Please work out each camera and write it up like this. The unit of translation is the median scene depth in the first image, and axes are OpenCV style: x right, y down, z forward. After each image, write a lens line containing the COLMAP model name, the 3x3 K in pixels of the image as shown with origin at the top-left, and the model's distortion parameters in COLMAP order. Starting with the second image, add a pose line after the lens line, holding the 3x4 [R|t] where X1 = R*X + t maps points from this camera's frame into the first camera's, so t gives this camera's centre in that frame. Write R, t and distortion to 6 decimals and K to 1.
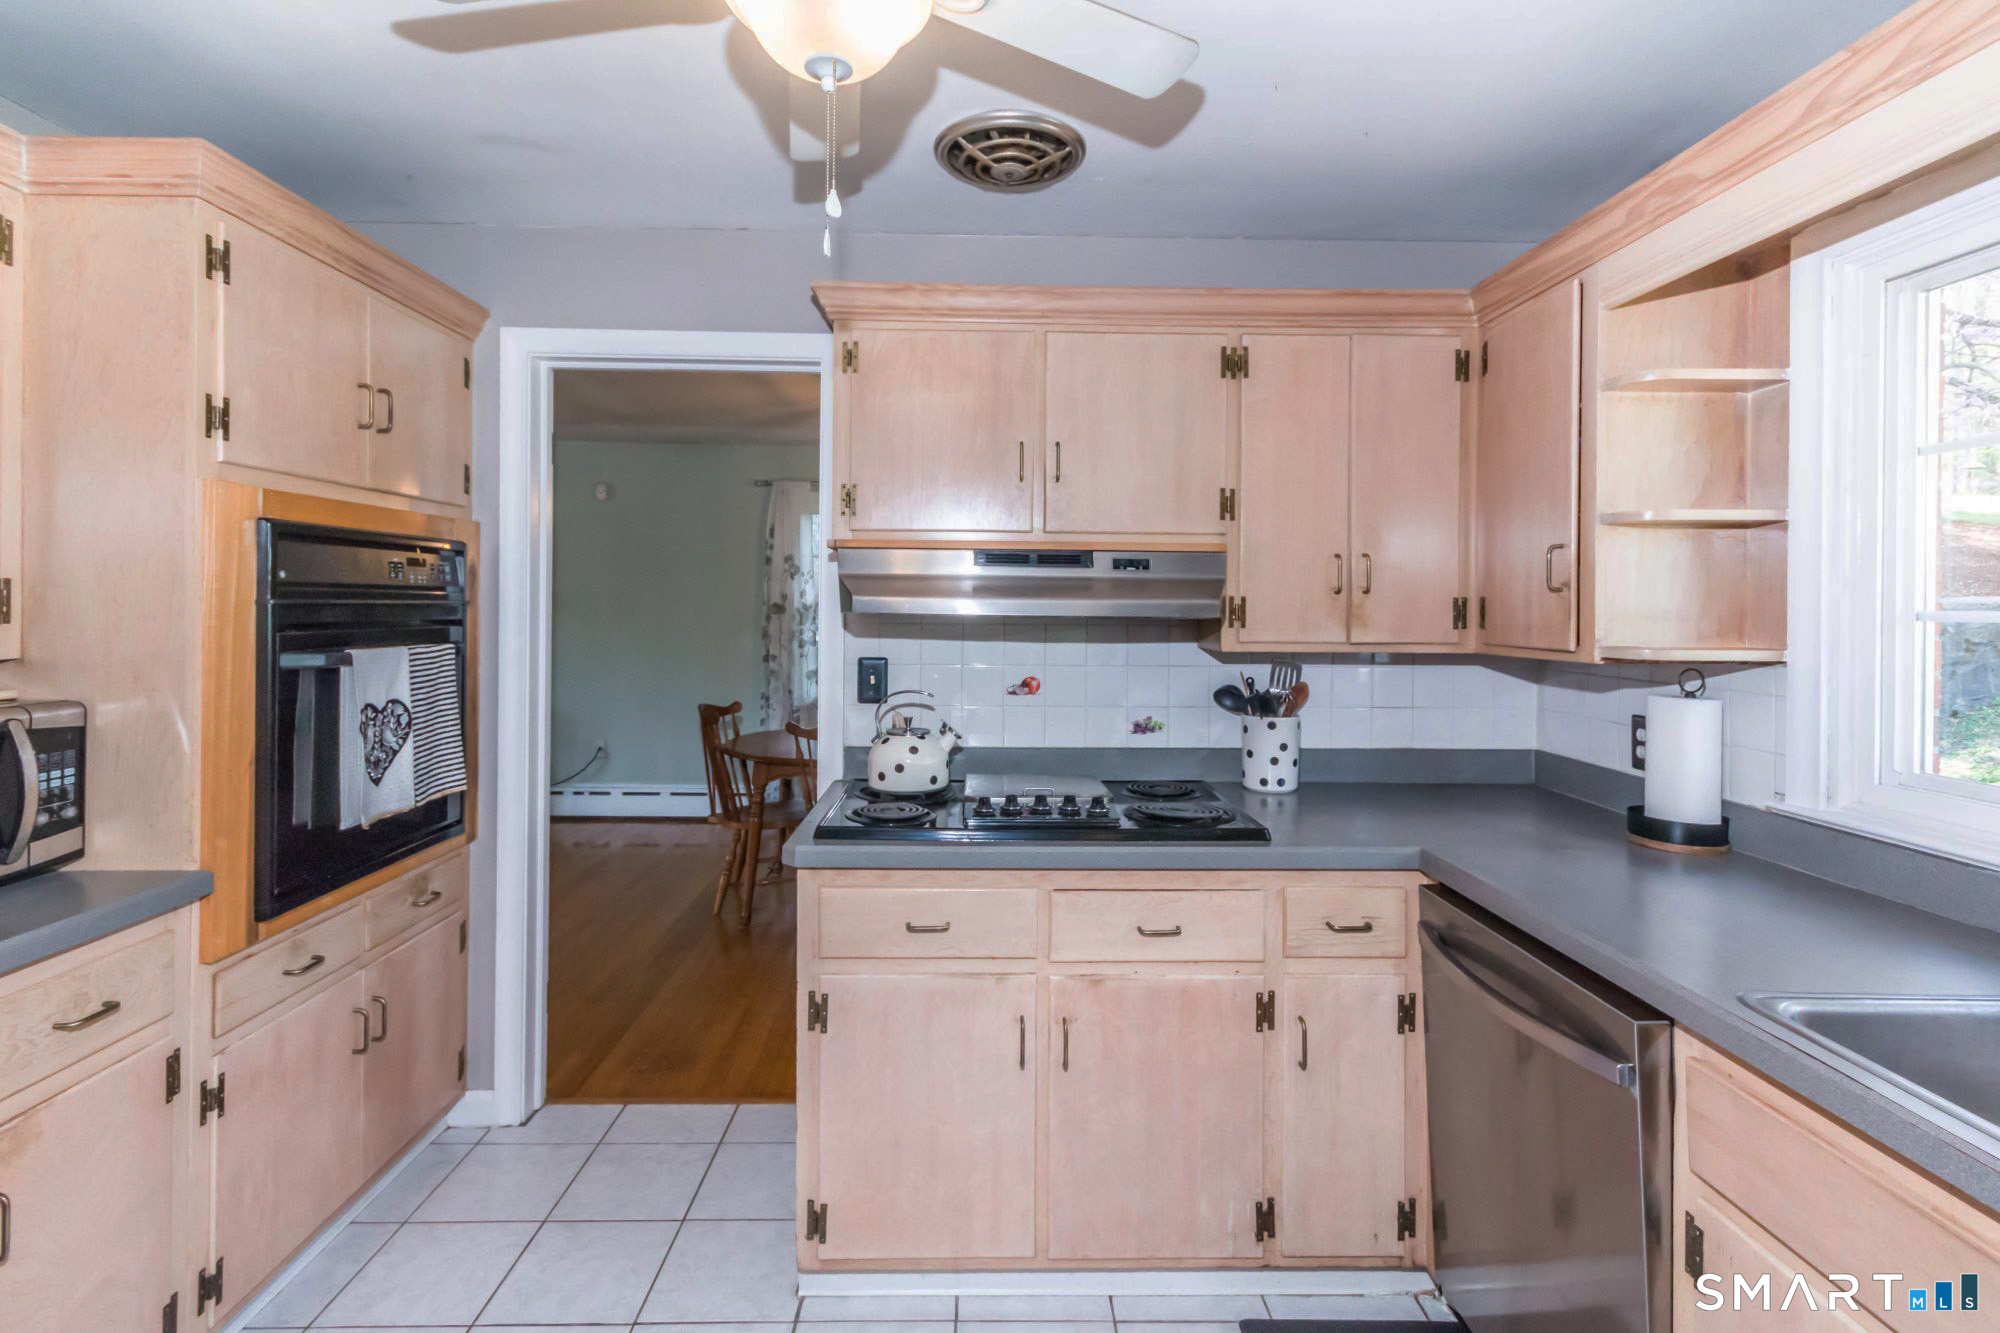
lens RADIAL K [[942.4, 0, 993.0], [0, 942.4, 606.7], [0, 0, 1]] dist [0.006630, -0.000239]
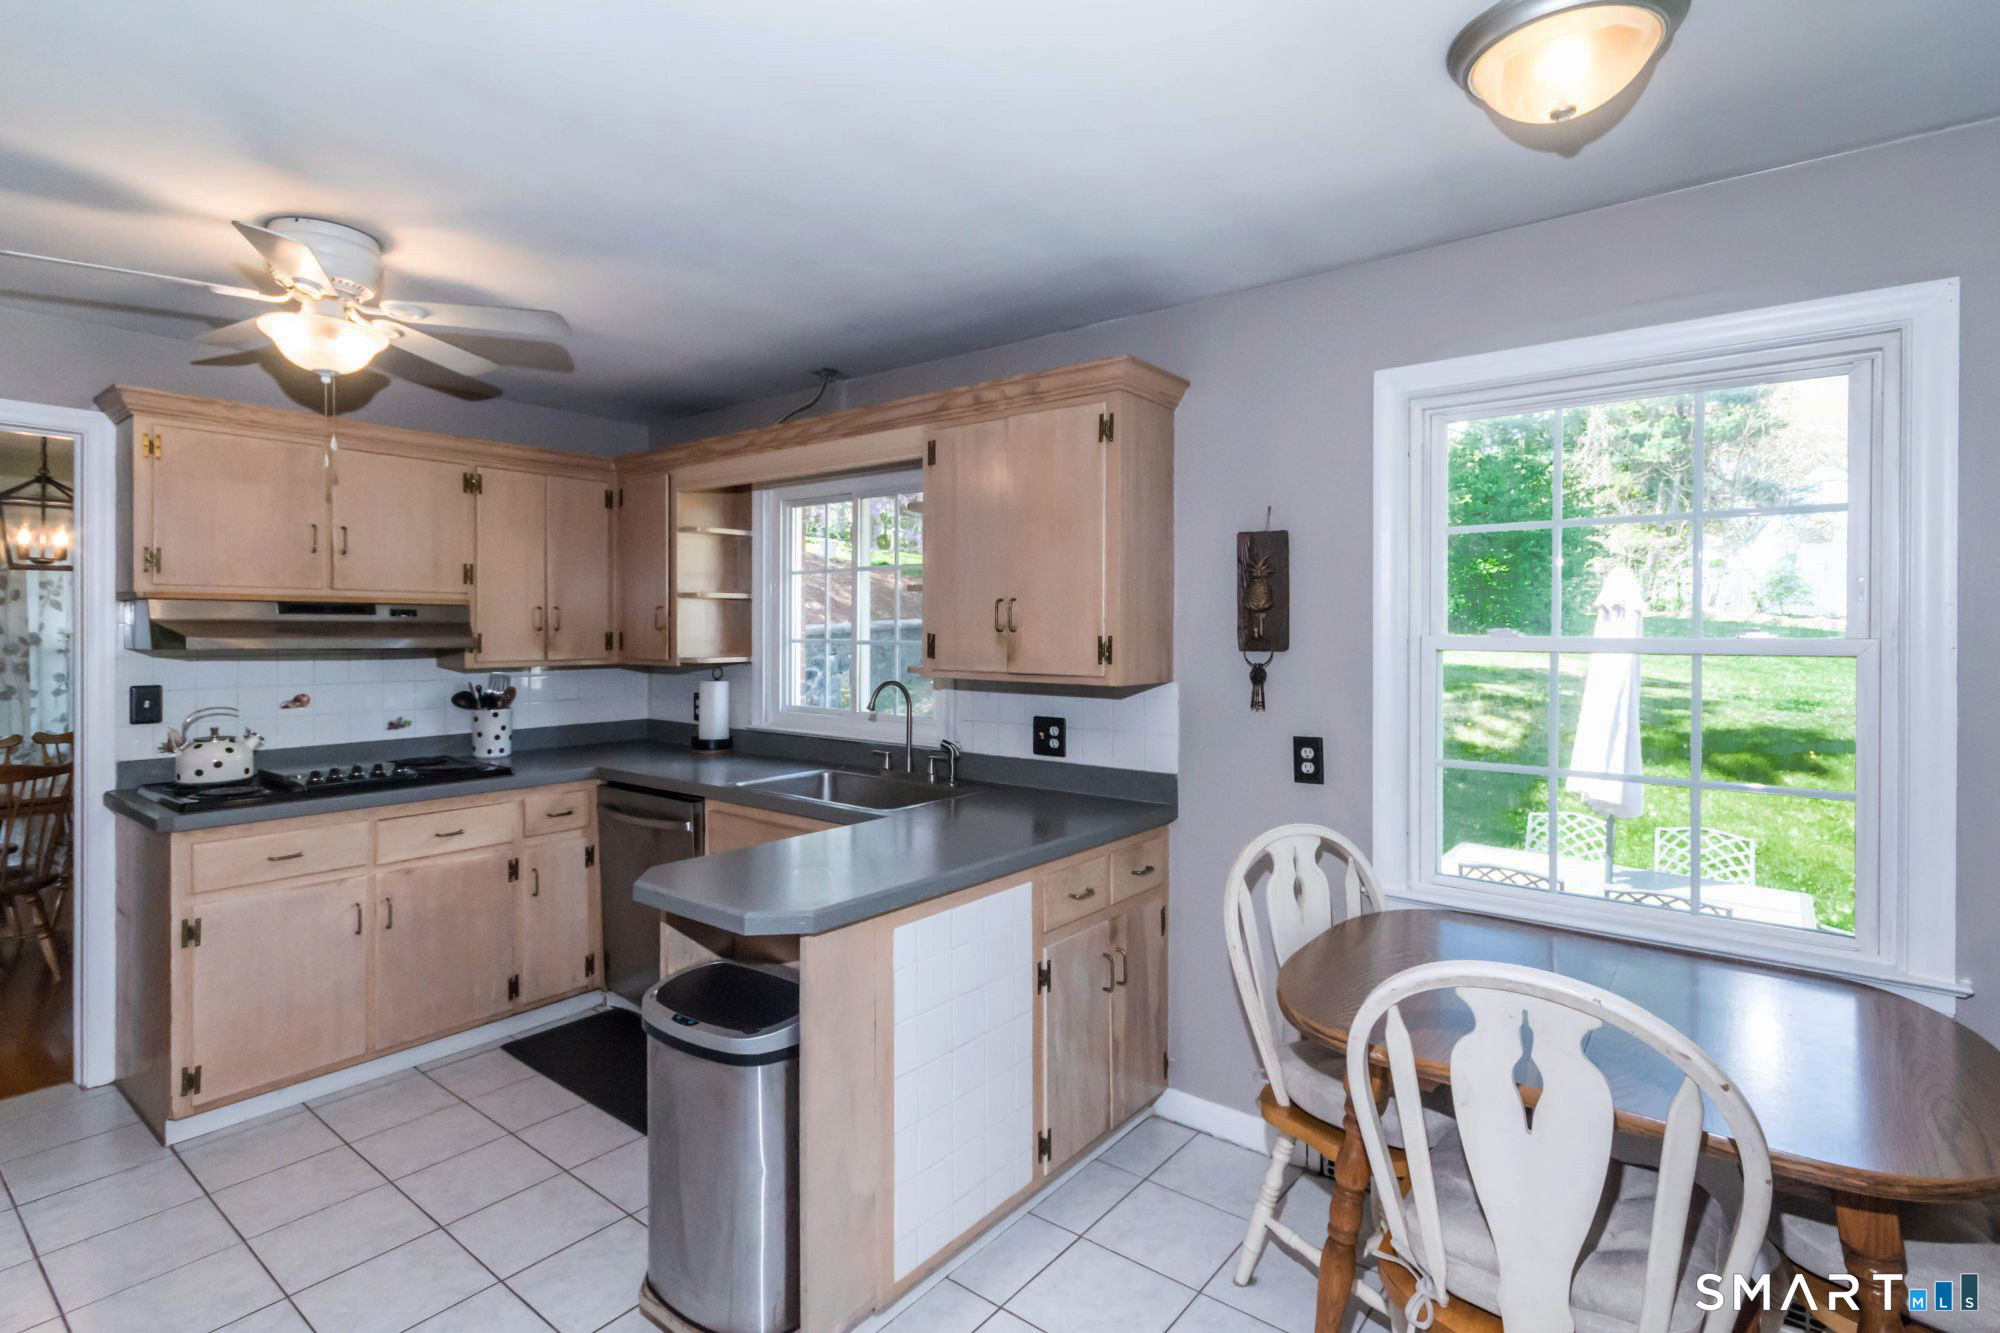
lens RADIAL K [[970.1, 0, 992.0], [0, 970.1, 631.9], [0, 0, 1]] dist [0.002307, 0.000506]
pose [[0.635766, -0.008774, 0.771832, -0.413058], [0.003101, 0.999956, 0.008813, -0.023035], [-0.771875, -0.003209, 0.635766, -0.645986]]
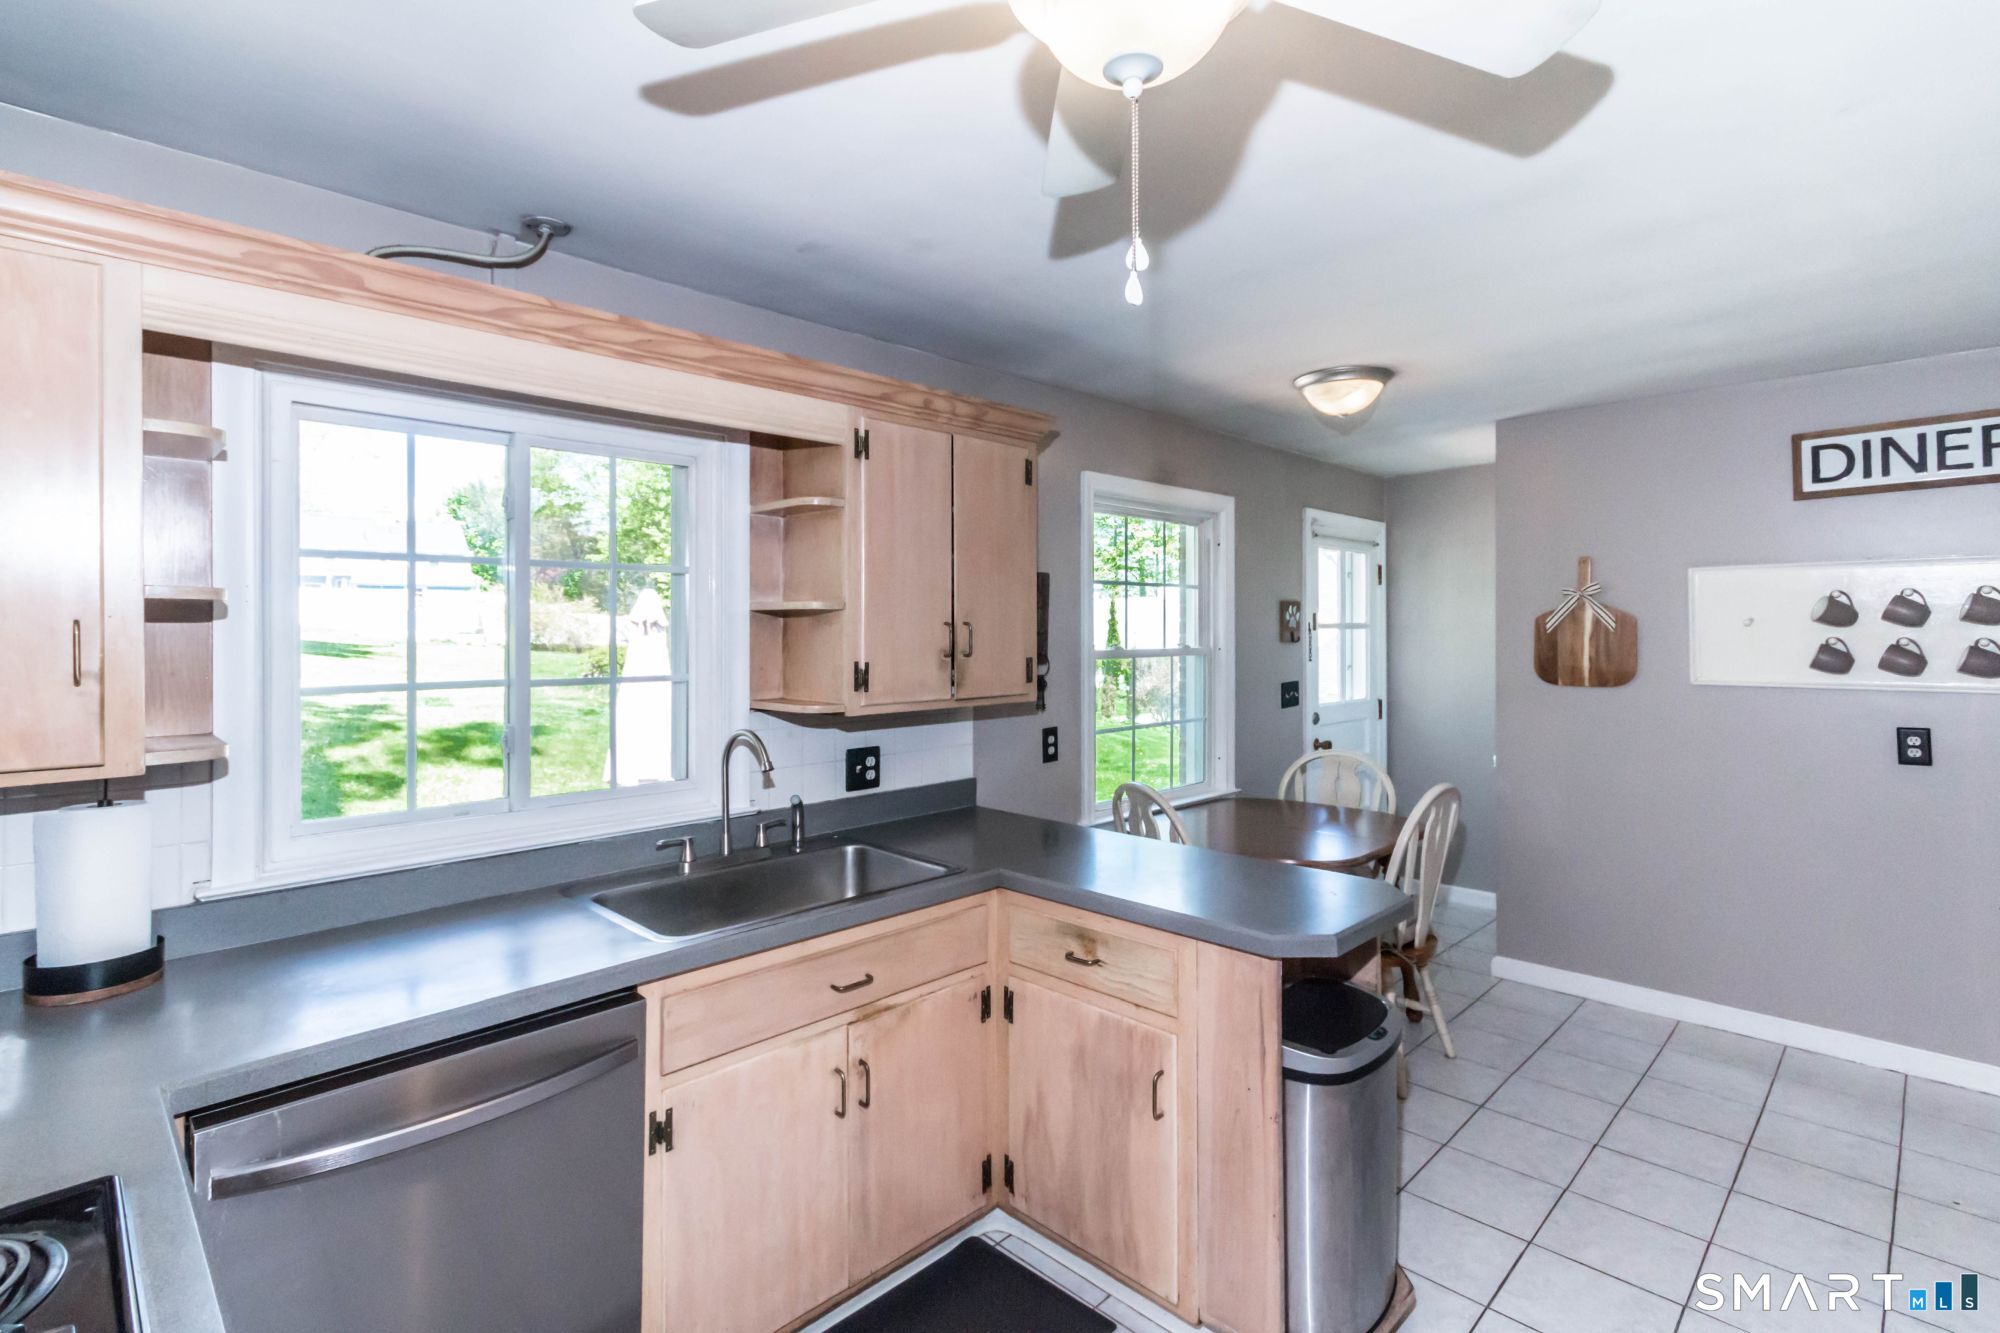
lens RADIAL K [[943.3, 0, 1004.8], [0, 943.3, 621.4], [0, 0, 1]] dist [0.000152, -0.000134]
pose [[-0.698468, -0.000607, 0.715641, -0.324330], [-0.002507, 0.999996, -0.001599, -0.052086], [-0.715637, -0.002911, -0.698466, 0.788107]]
